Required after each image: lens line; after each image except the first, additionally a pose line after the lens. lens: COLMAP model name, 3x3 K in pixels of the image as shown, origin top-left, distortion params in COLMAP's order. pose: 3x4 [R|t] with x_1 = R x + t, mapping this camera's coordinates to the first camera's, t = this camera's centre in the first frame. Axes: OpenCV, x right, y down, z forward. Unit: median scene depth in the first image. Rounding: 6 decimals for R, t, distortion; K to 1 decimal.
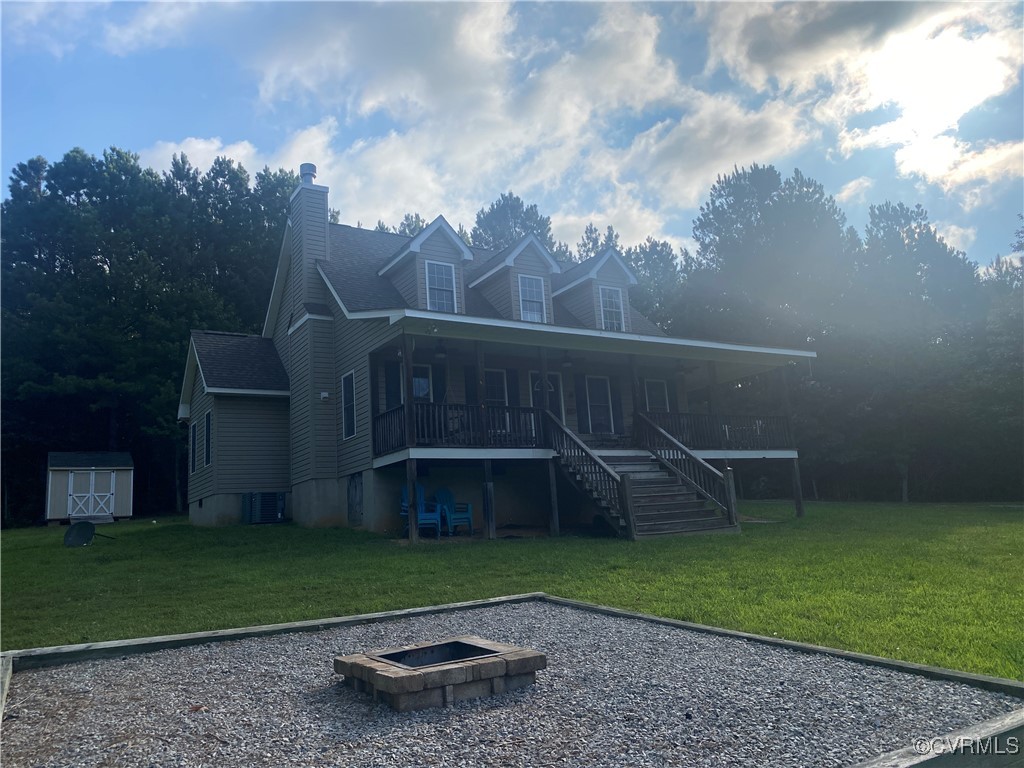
lens RADIAL K [[745.4, 0, 512.0], [0, 745.4, 384.0], [0, 0, 1]] dist [-0.001699, 0.000303]
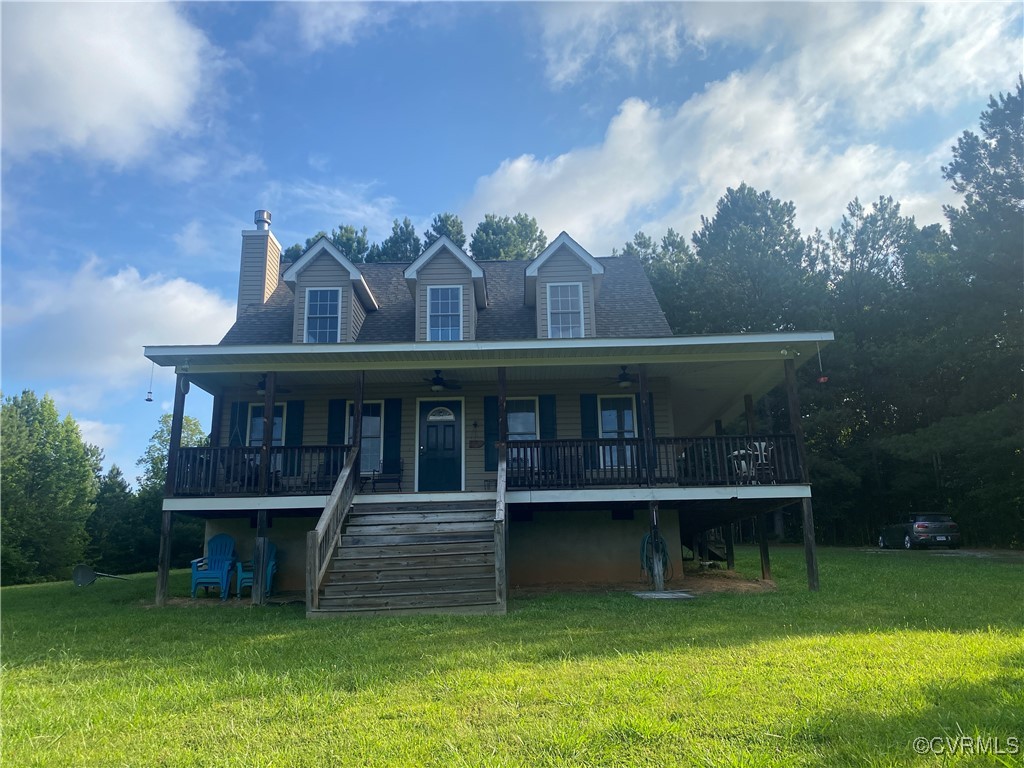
lens RADIAL K [[764.6, 0, 512.5], [0, 764.6, 407.2], [0, 0, 1]] dist [0.029230, 0.000985]
pose [[0.863432, -0.079215, -0.498207, 0.427506], [0.068923, 0.996857, -0.039052, 0.025025], [0.499735, -0.000619, 0.866178, 0.247344]]
